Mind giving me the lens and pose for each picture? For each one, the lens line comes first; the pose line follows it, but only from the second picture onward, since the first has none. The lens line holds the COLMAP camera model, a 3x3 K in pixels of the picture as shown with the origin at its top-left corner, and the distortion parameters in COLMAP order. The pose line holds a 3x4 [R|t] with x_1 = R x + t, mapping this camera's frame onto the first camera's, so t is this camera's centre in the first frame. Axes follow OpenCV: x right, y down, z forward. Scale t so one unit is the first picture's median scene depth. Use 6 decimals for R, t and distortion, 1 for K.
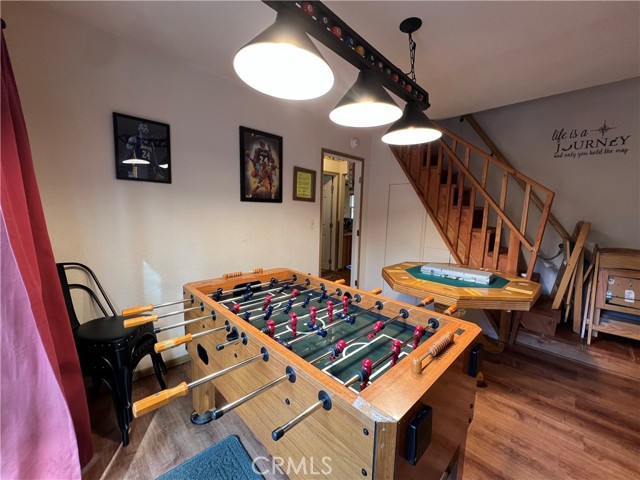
lens RADIAL K [[256.6, 0, 321.2], [0, 256.6, 239.6], [0, 0, 1]] dist [-0.000651, -0.000421]
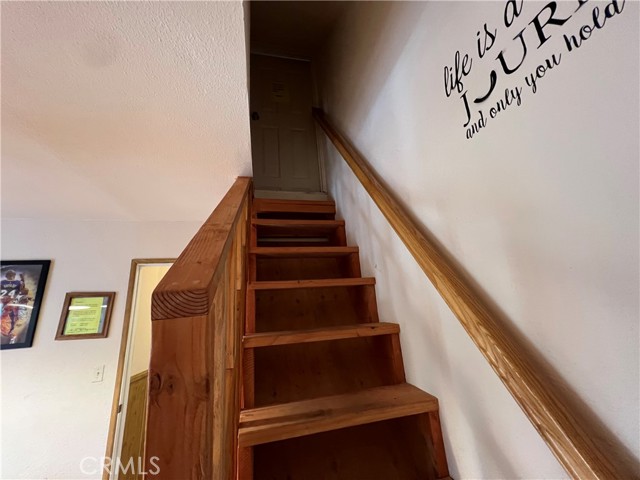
lens RADIAL K [[256.6, 0, 320.0], [0, 256.6, 242.0], [0, 0, 1]] dist [-0.000651, -0.000421]
pose [[0.849990, -0.222922, -0.477307, 0.940507], [0.030070, 0.925107, -0.378515, -0.121988], [0.525939, 0.307381, 0.793035, 0.778805]]
